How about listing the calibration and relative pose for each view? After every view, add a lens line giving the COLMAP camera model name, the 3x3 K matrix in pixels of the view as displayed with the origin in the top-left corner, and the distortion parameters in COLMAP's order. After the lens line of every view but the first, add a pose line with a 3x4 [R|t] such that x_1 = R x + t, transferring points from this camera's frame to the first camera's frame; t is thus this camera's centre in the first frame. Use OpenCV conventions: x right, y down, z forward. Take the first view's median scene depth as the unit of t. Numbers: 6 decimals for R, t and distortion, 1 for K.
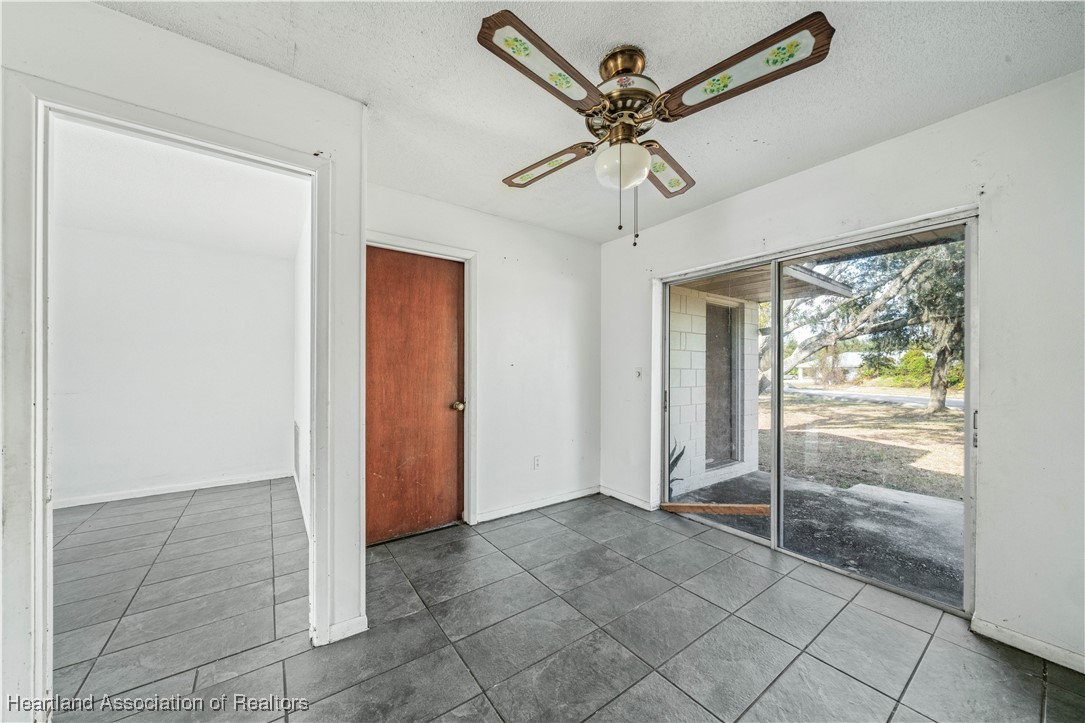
lens RADIAL K [[380.3, 0, 538.3], [0, 380.3, 371.4], [0, 0, 1]] dist [-0.000898, -0.000137]
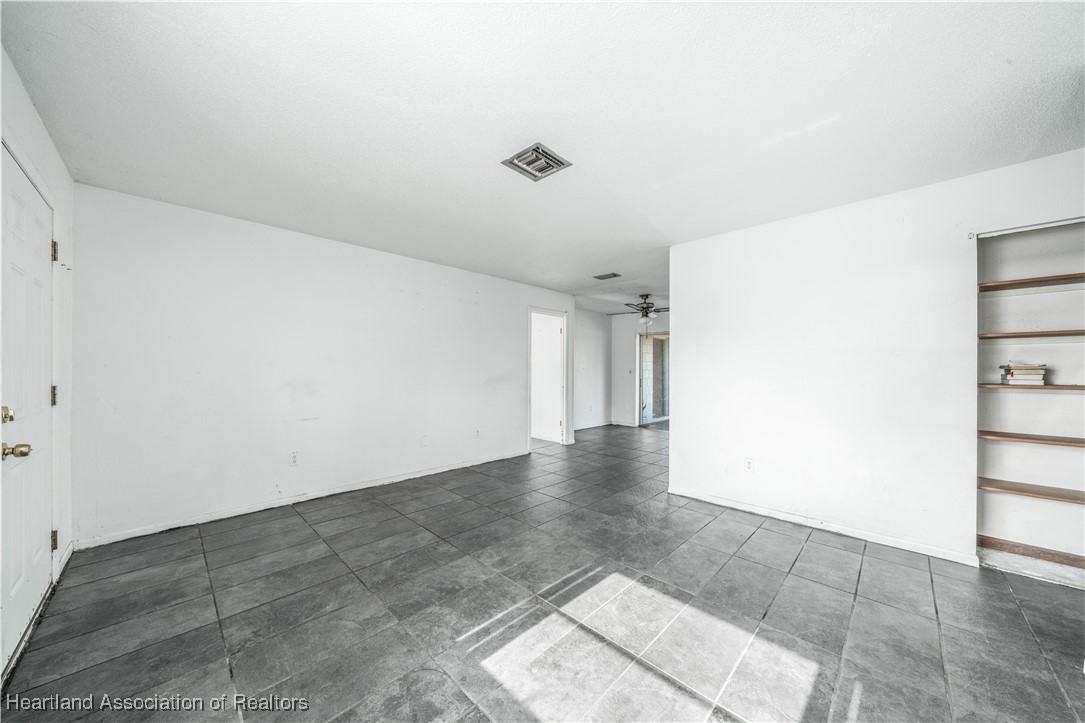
lens RADIAL K [[370.2, 0, 535.9], [0, 370.2, 365.8], [0, 0, 1]] dist [-0.002277, 0.000188]
pose [[0.986190, 0.003046, 0.165589, -0.782780], [-0.000236, 0.999856, -0.016988, 0.010132], [-0.165617, 0.016714, 0.986048, -1.333661]]
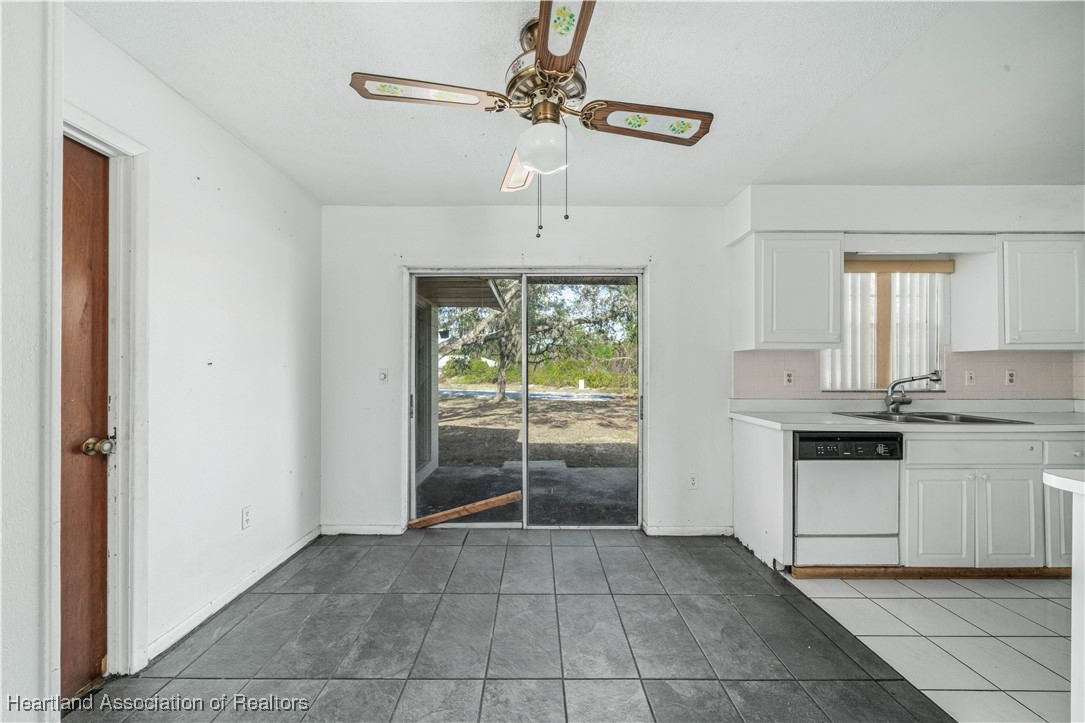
lens RADIAL K [[404.5, 0, 539.1], [0, 404.5, 371.0], [0, 0, 1]] dist [0.000624, 0.000135]
pose [[0.582466, -0.003316, 0.812848, -0.285923], [0.006074, 0.999982, -0.000273, -0.001951], [-0.812832, 0.005097, 0.582475, 0.221527]]
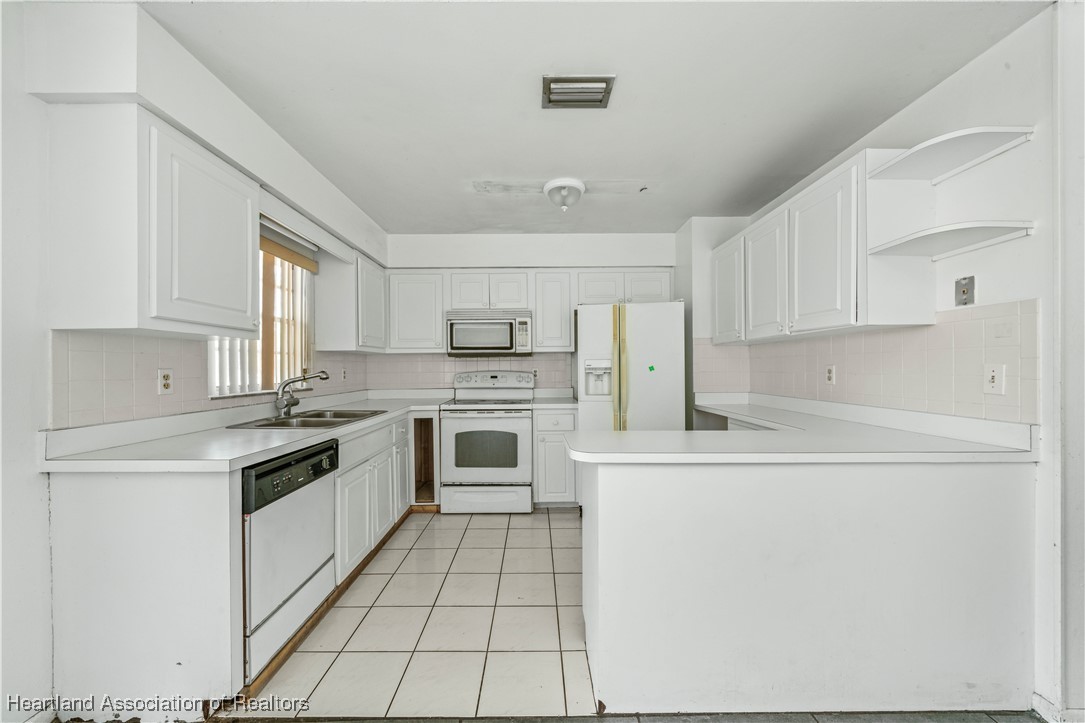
lens RADIAL K [[390.2, 0, 533.3], [0, 390.2, 369.6], [0, 0, 1]] dist [-0.000521, 0.000010]
pose [[-0.810040, -0.002847, 0.586368, 0.077282], [0.004515, 0.999928, 0.011092, -0.003341], [-0.586358, 0.011633, -0.809969, 0.444515]]
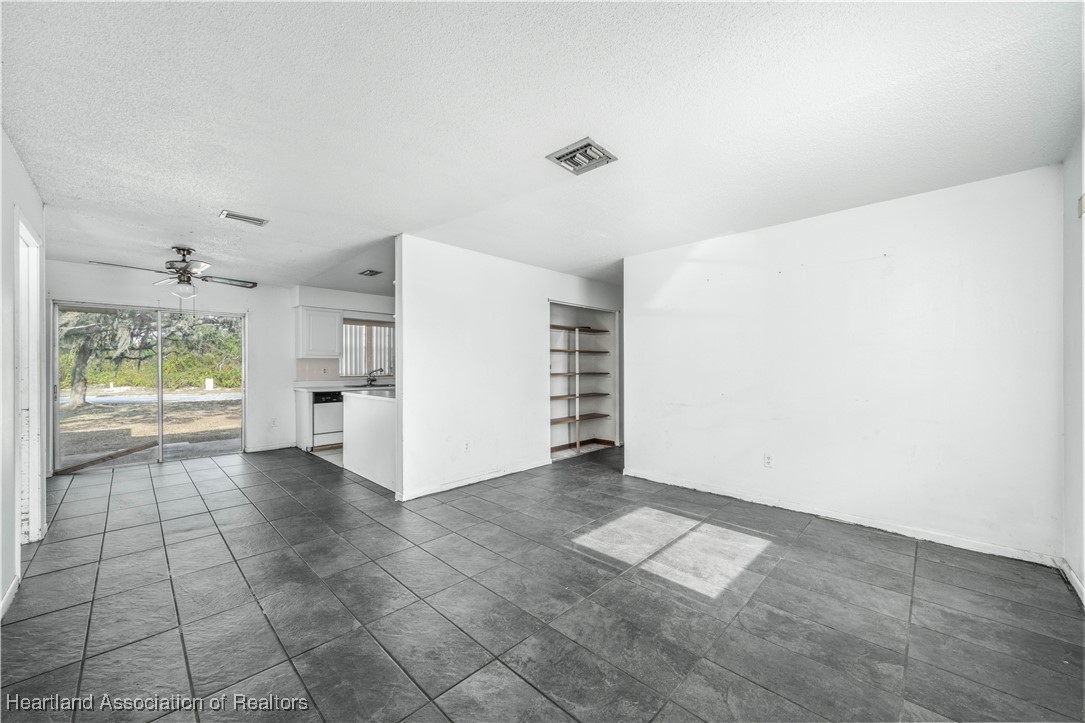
lens RADIAL K [[401.0, 0, 532.9], [0, 401.0, 366.7], [0, 0, 1]] dist [-0.000509, 0.000039]
pose [[-0.159463, -0.001308, 0.987203, -1.385052], [0.008259, 0.999962, 0.002659, -0.000860], [-0.987169, 0.008578, -0.159446, -0.433622]]
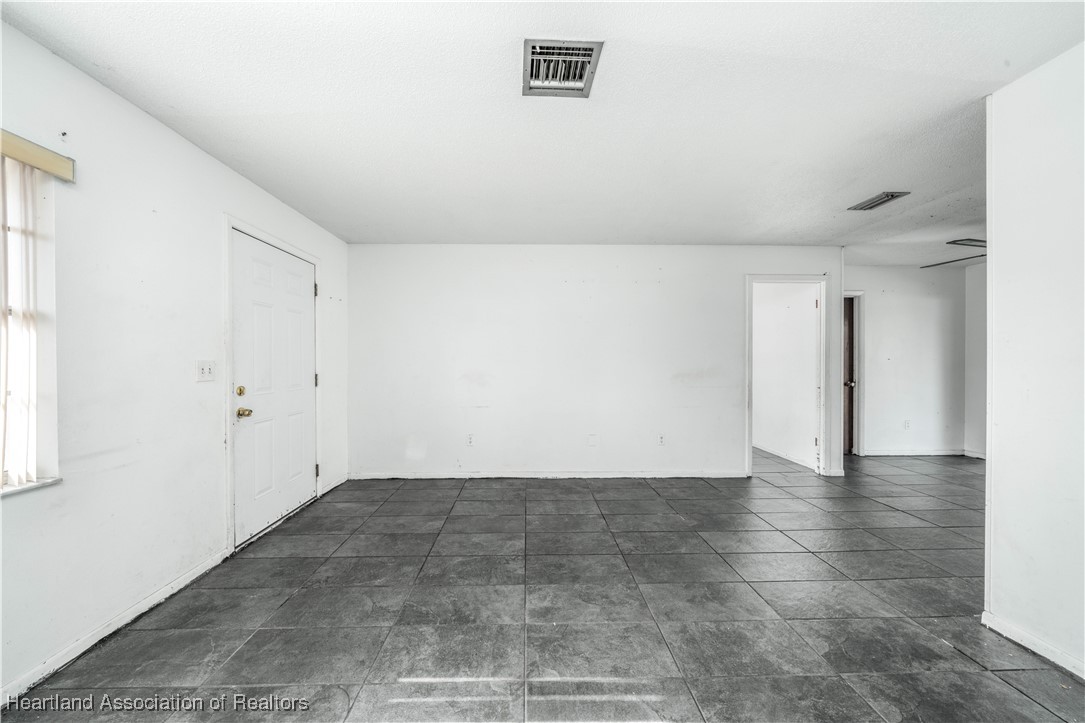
lens RADIAL K [[371.6, 0, 536.1], [0, 371.6, 362.0], [0, 0, 1]] dist [-0.002740, -0.000078]
pose [[0.826794, -0.003333, -0.562495, -0.412995], [-0.000884, 0.999974, -0.007225, 0.007237], [0.562504, 0.006471, 0.826769, -1.072555]]
